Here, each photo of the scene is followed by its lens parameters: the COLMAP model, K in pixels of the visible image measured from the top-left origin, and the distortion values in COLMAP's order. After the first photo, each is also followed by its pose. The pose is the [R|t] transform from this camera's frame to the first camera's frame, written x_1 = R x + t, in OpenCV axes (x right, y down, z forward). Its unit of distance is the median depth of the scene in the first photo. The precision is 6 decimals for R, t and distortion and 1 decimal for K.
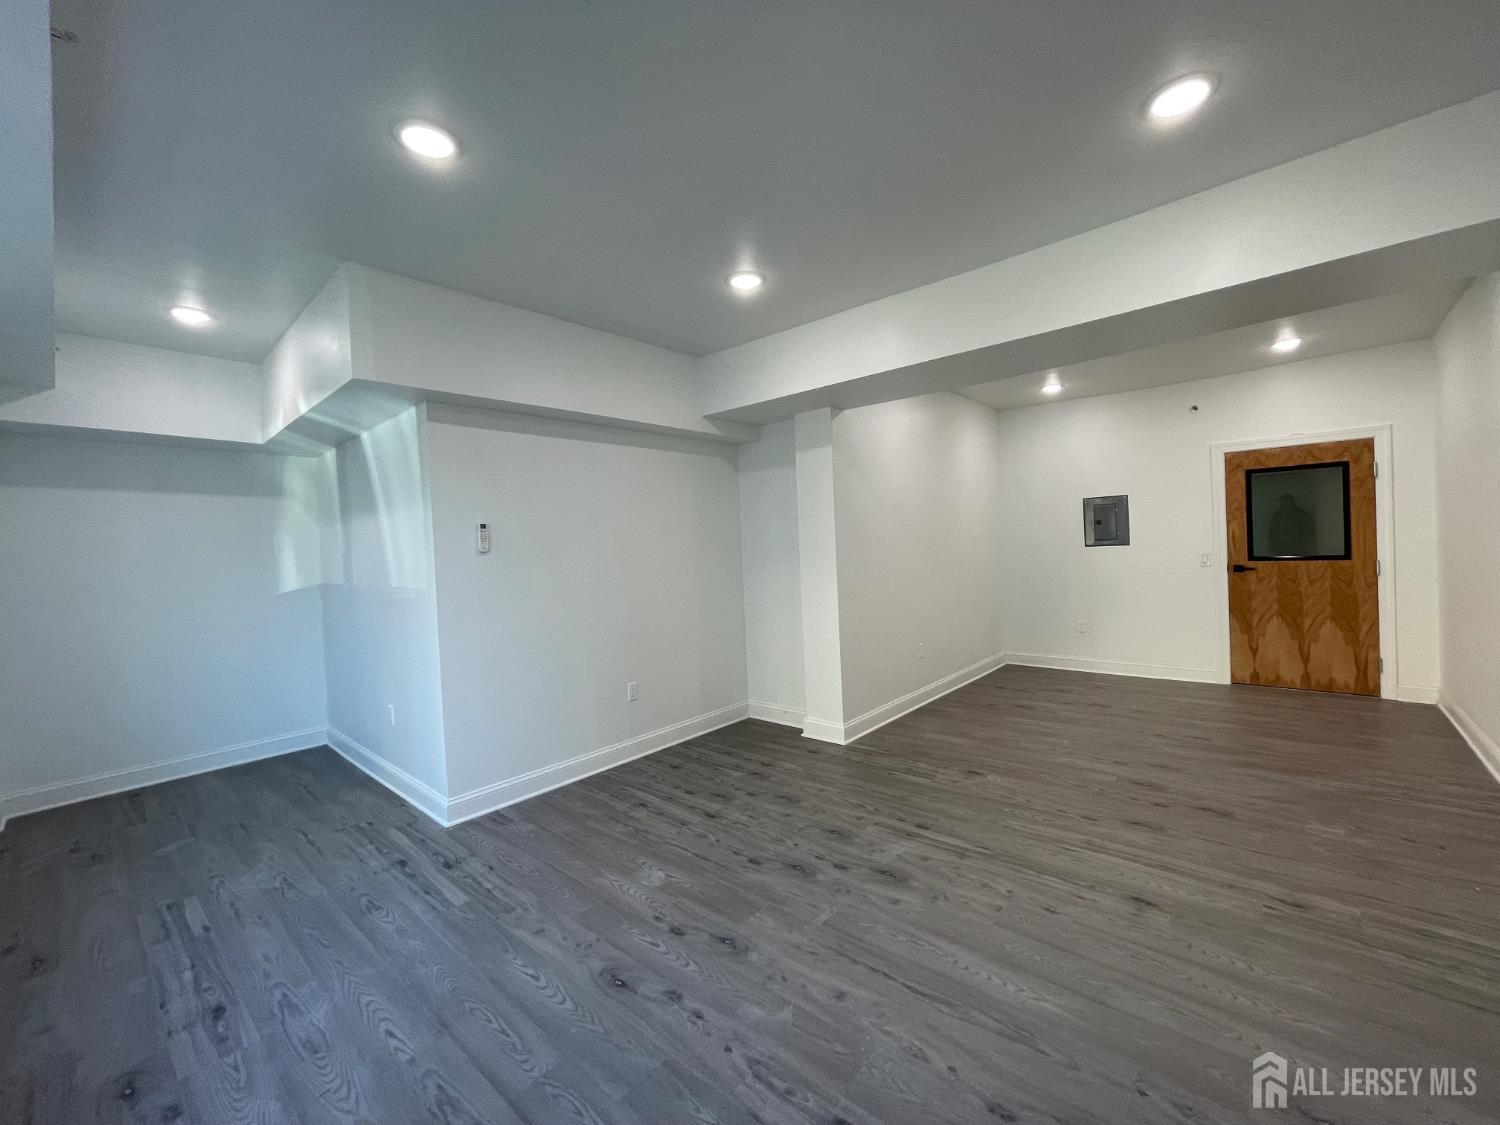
lens RADIAL K [[603.1, 0, 753.8], [0, 603.1, 553.4], [0, 0, 1]] dist [-0.001076, 0.000012]
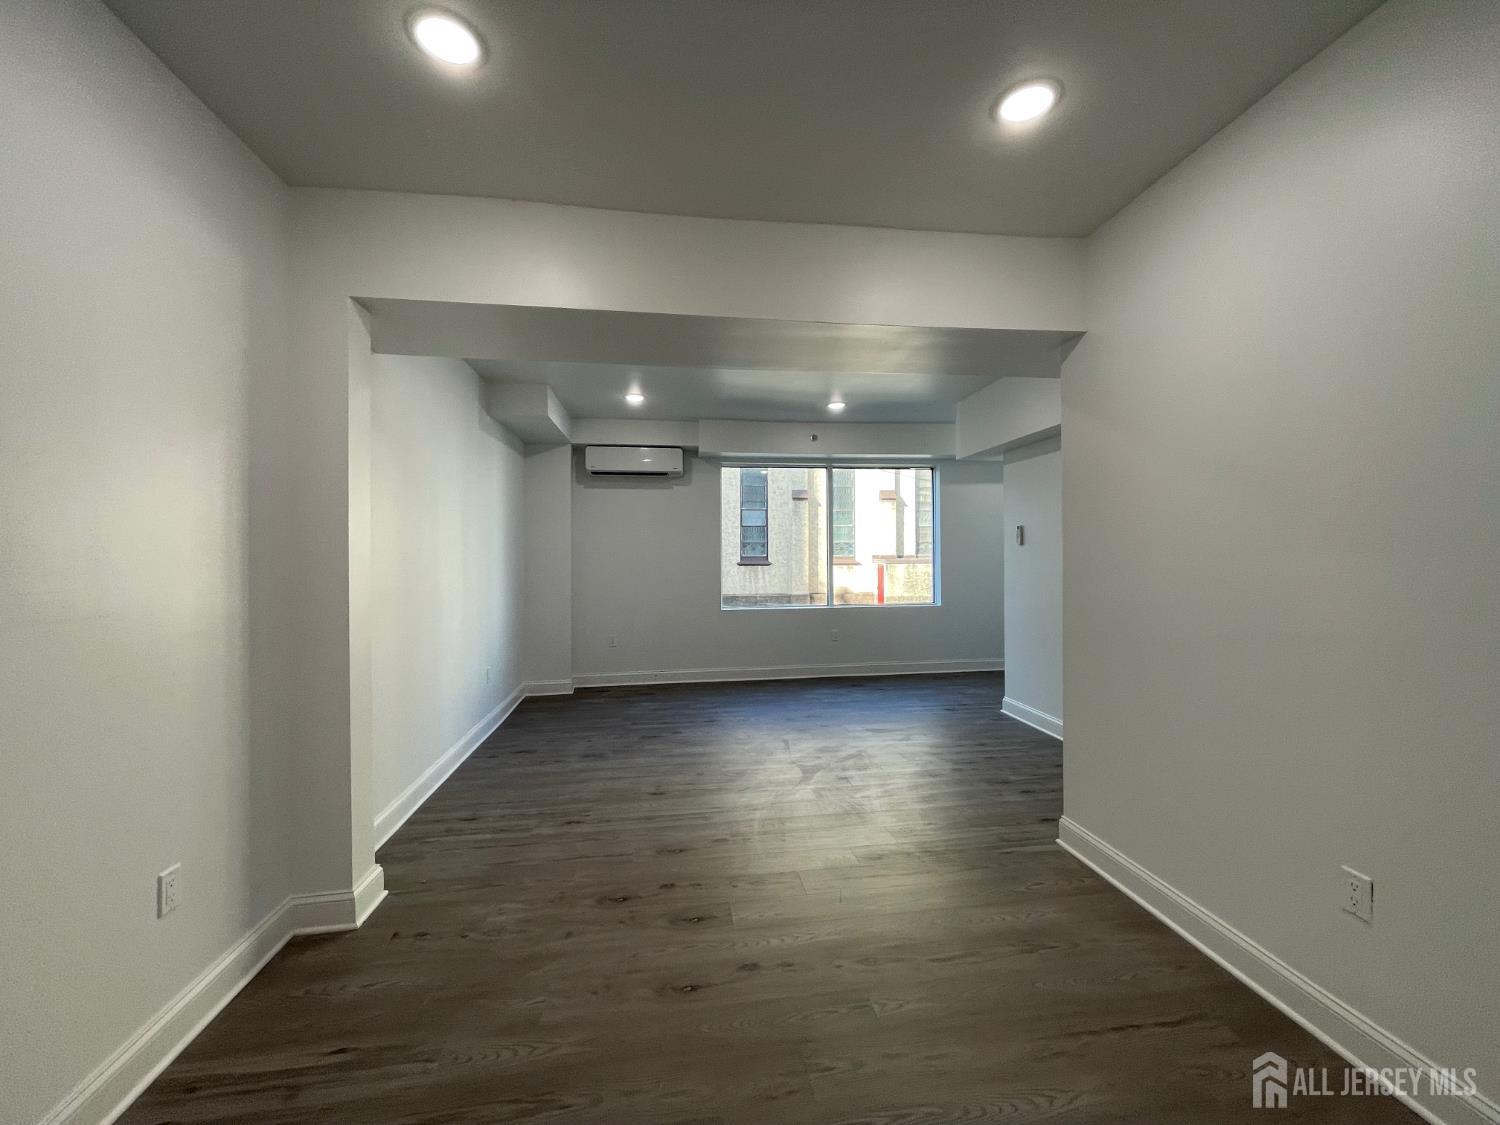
lens RADIAL K [[603.1, 0, 753.8], [0, 603.1, 553.4], [0, 0, 1]] dist [-0.001076, 0.000012]
pose [[-0.660880, 0.050598, -0.748784, 1.438023], [0.024406, 0.998646, 0.045941, -0.082678], [0.750095, 0.012087, -0.661220, 1.965623]]
